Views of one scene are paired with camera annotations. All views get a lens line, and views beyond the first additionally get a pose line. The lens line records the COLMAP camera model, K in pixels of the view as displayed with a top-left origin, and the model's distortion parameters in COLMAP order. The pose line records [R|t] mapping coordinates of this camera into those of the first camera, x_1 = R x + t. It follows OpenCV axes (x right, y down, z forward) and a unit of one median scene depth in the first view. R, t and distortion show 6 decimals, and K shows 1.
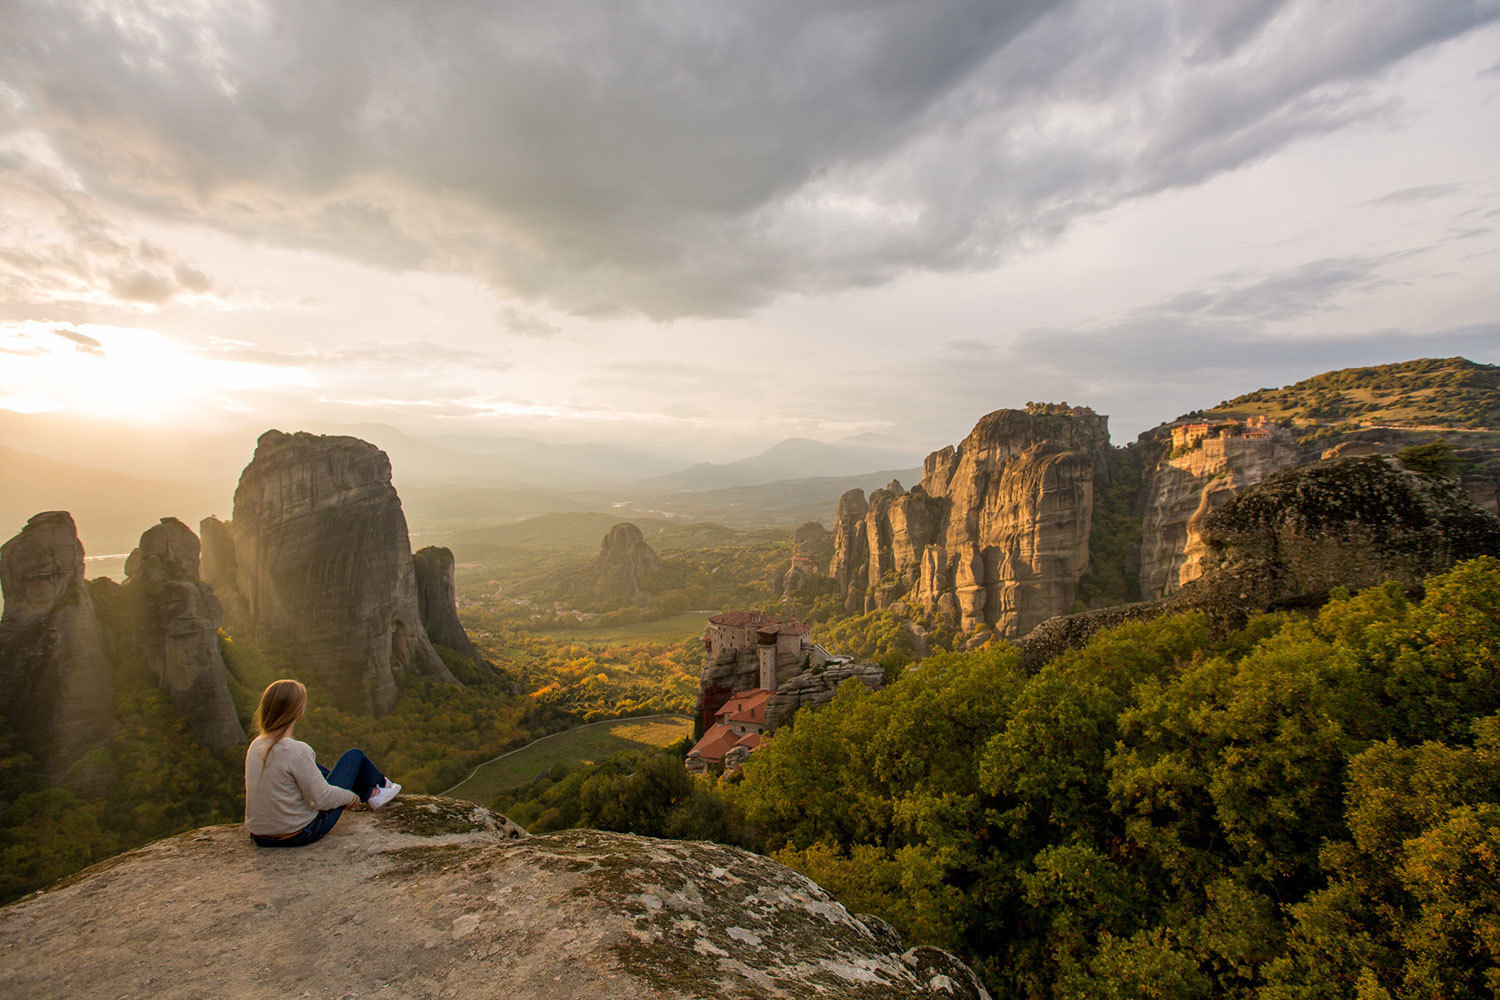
lens RADIAL K [[687.8, 0, 748.3], [0, 687.8, 492.9], [0, 0, 1]] dist [-0.052094, 0.019078]
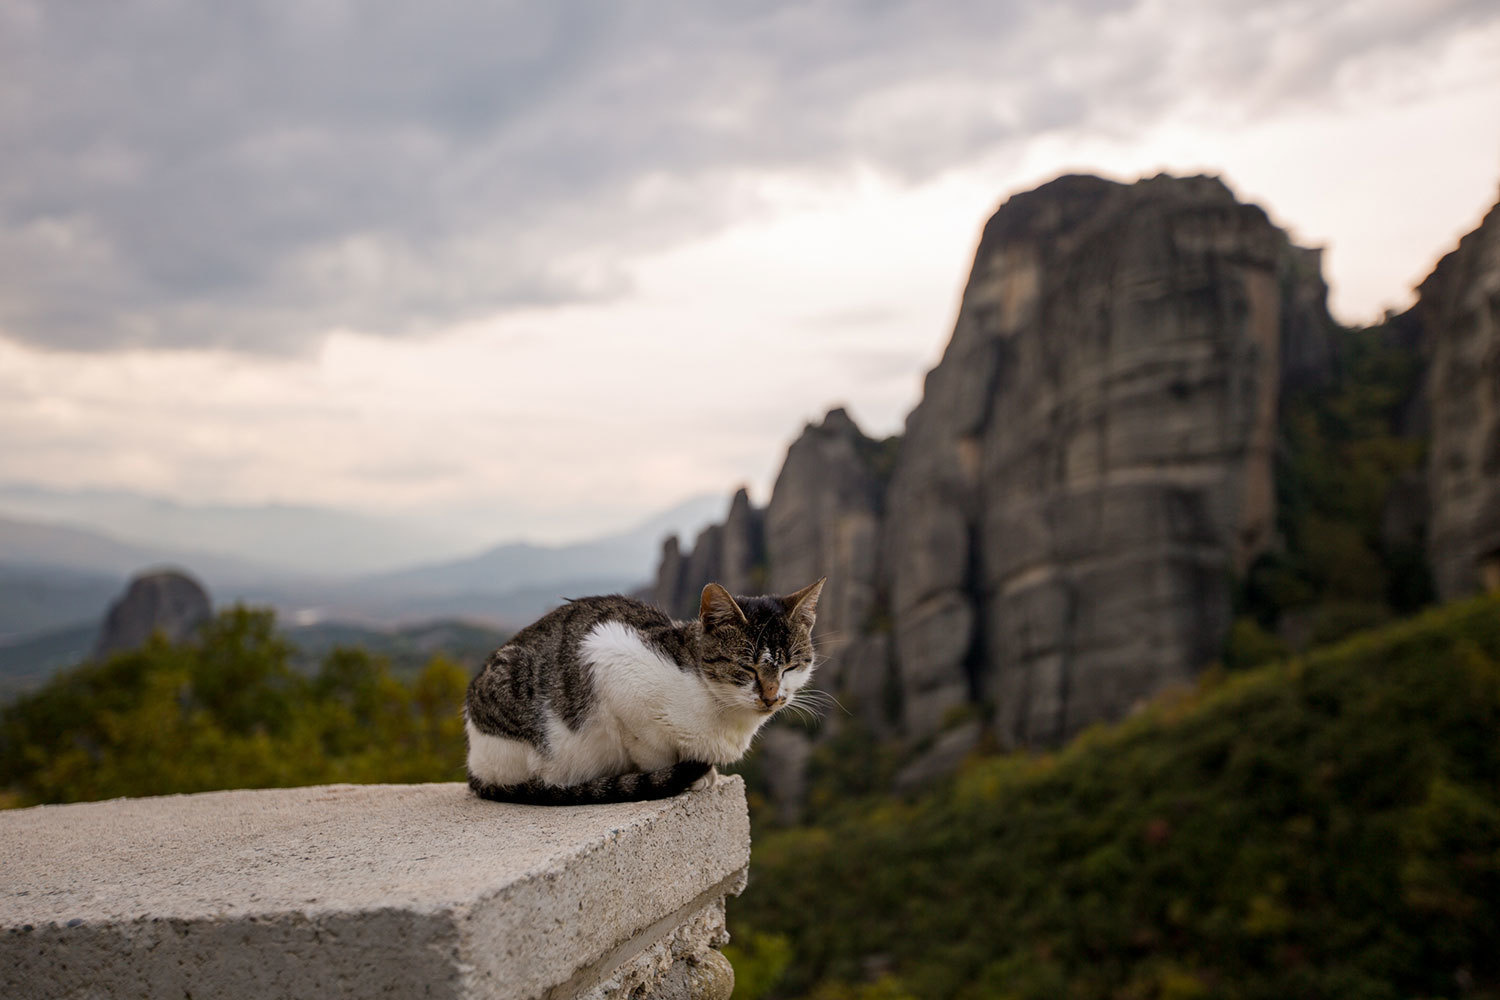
lens RADIAL K [[1408.1, 0, 744.7], [0, 1408.1, 493.2], [0, 0, 1]] dist [0.041834, 0.000000]
pose [[0.996422, 0.010135, 0.083912, 0.175864], [-0.002502, 0.995887, -0.090572, 0.147110], [-0.084485, 0.090038, 0.992348, 0.315672]]
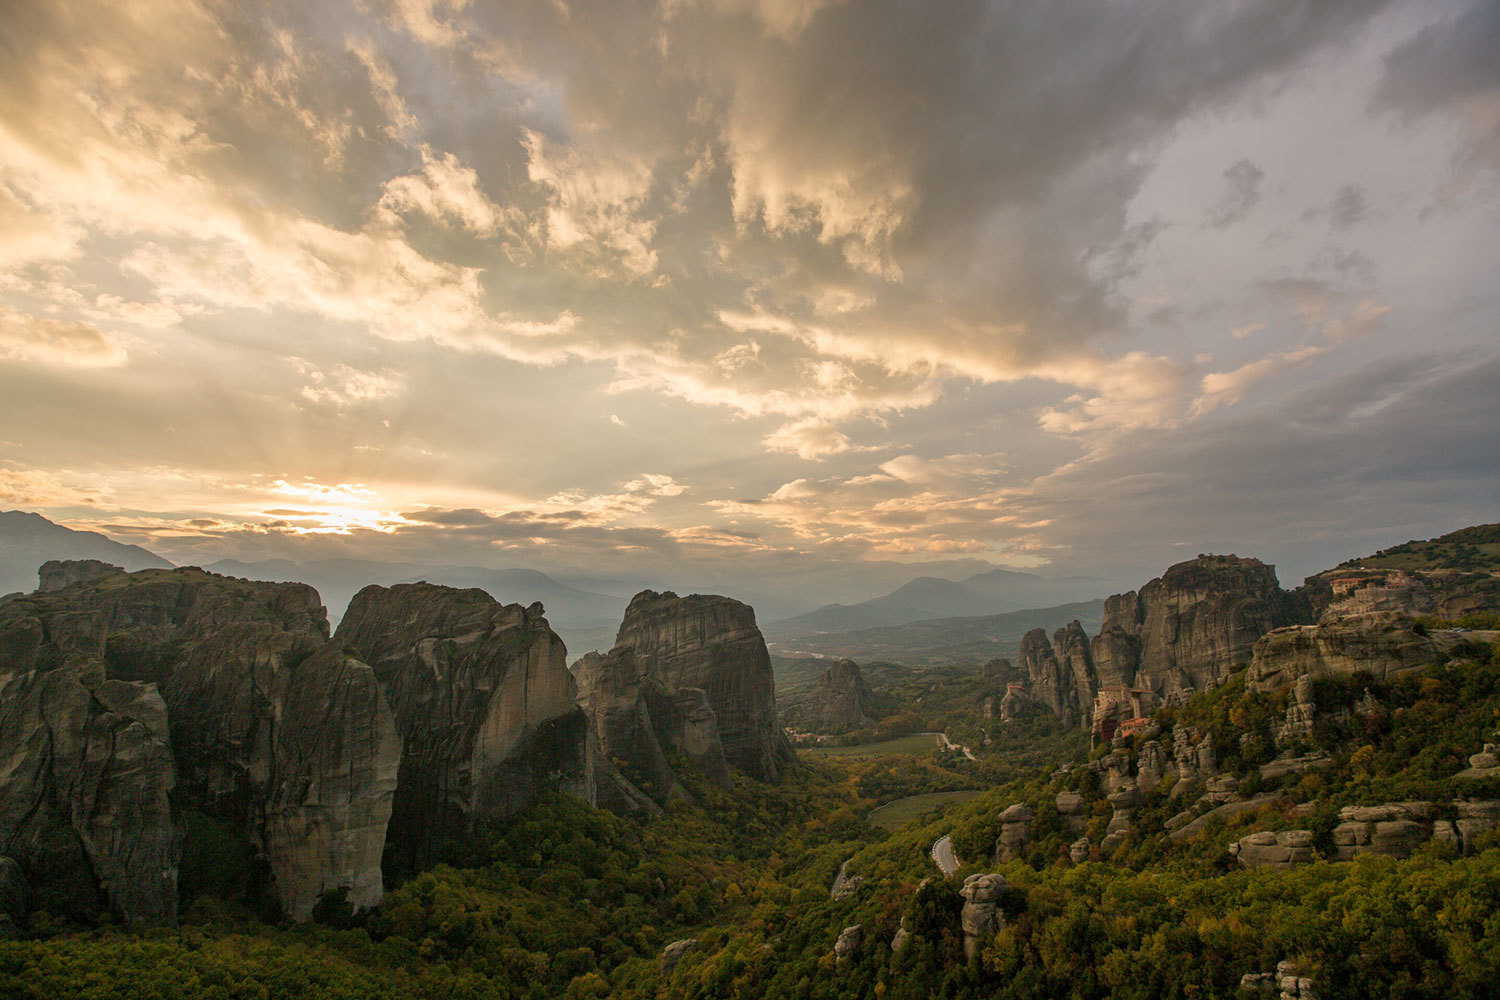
lens RADIAL K [[687.8, 0, 738.1], [0, 687.8, 482.0], [0, 0, 1]] dist [-0.052094, 0.019078]
pose [[0.983614, -0.042336, -0.175244, -0.282499], [0.003205, 0.975990, -0.217792, 0.001484], [0.180257, 0.213662, 0.960133, -0.513520]]
